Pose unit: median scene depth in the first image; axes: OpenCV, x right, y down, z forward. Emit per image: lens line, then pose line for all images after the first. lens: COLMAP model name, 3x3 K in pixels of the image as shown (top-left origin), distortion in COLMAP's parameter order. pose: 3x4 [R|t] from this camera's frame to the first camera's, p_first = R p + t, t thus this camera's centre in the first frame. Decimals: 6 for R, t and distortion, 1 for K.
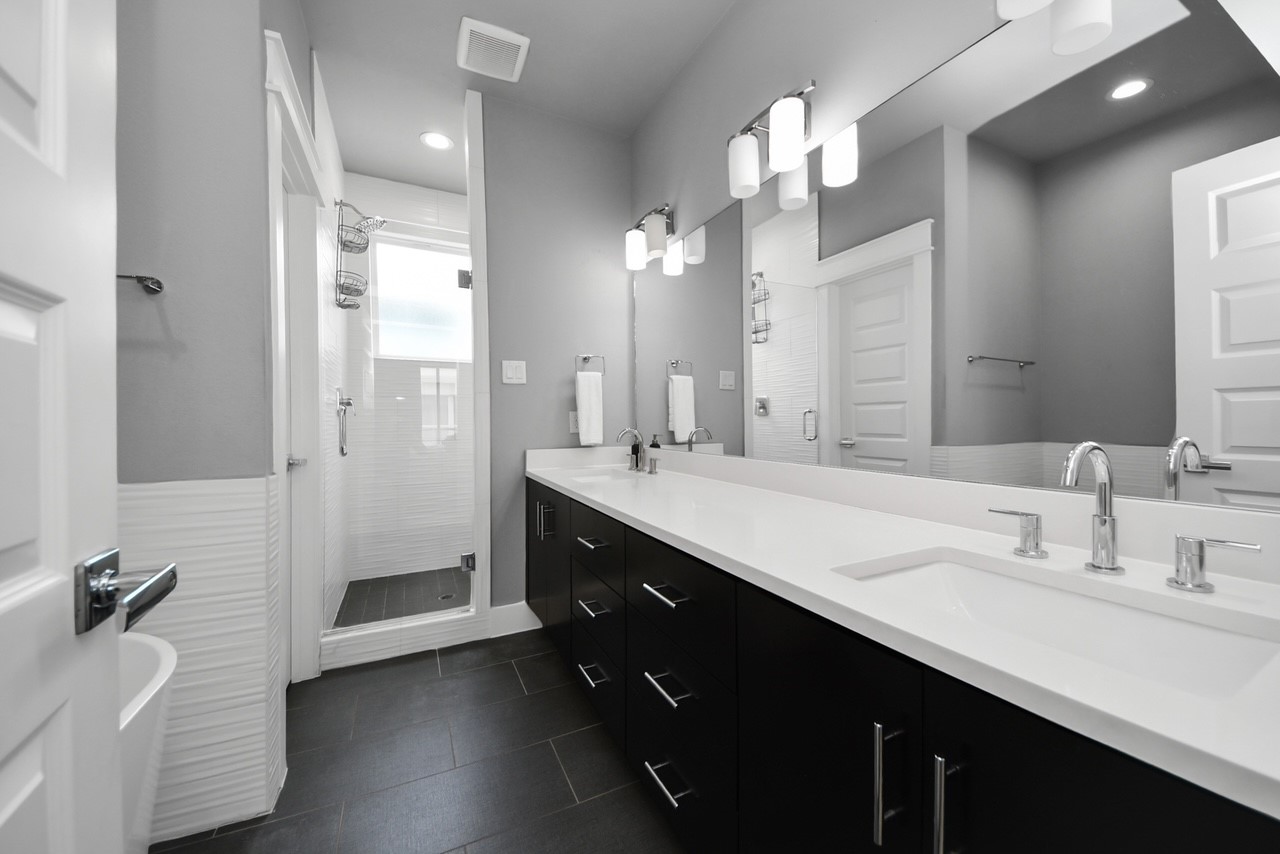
lens RADIAL K [[465.4, 0, 636.3], [0, 465.4, 424.6], [0, 0, 1]] dist [0.040736, -0.025843]
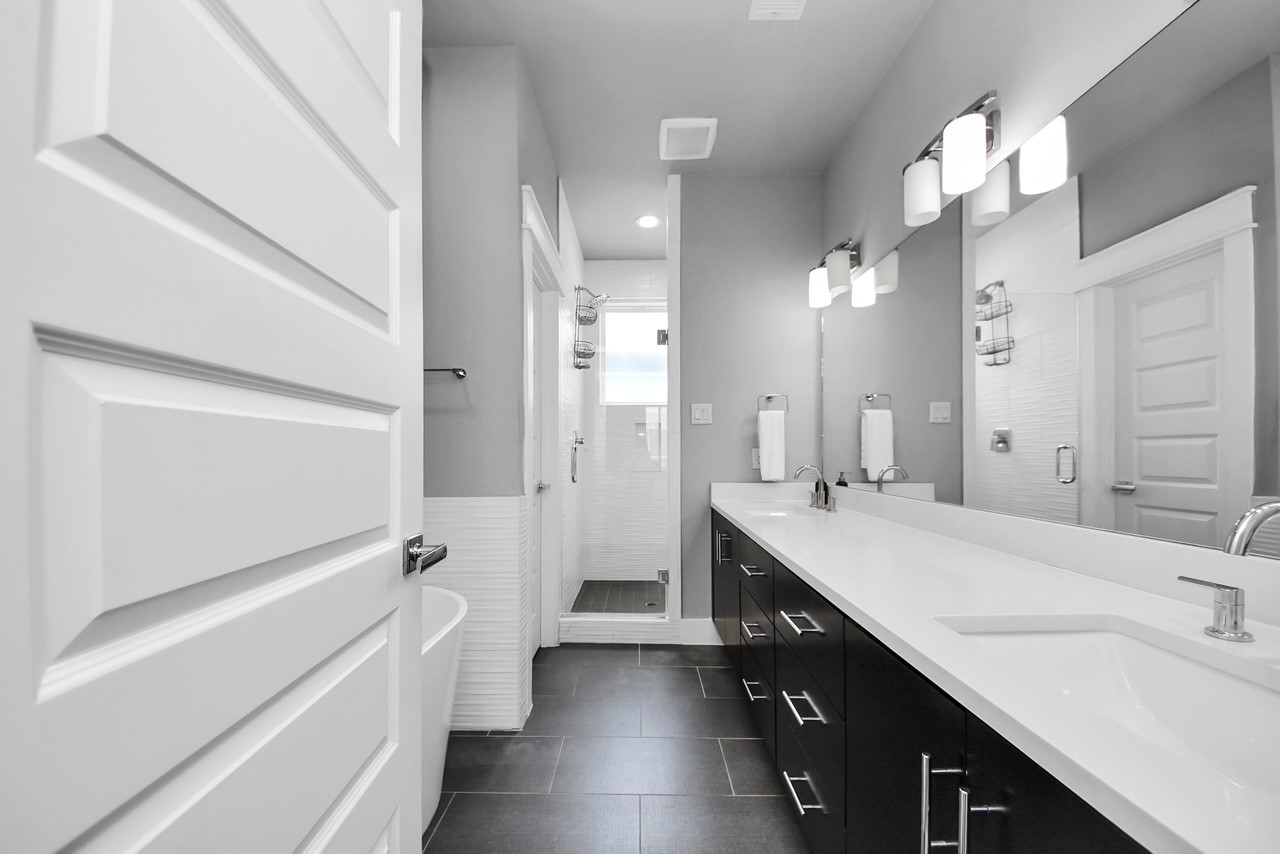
lens RADIAL K [[457.8, 0, 639.3], [0, 457.8, 456.3], [0, 0, 1]] dist [0.000403, -0.000270]
pose [[0.893263, 0.008193, -0.449460, 0.099332], [-0.008743, 0.999961, 0.000852, -0.009191], [0.449449, 0.003169, 0.893300, -0.052937]]
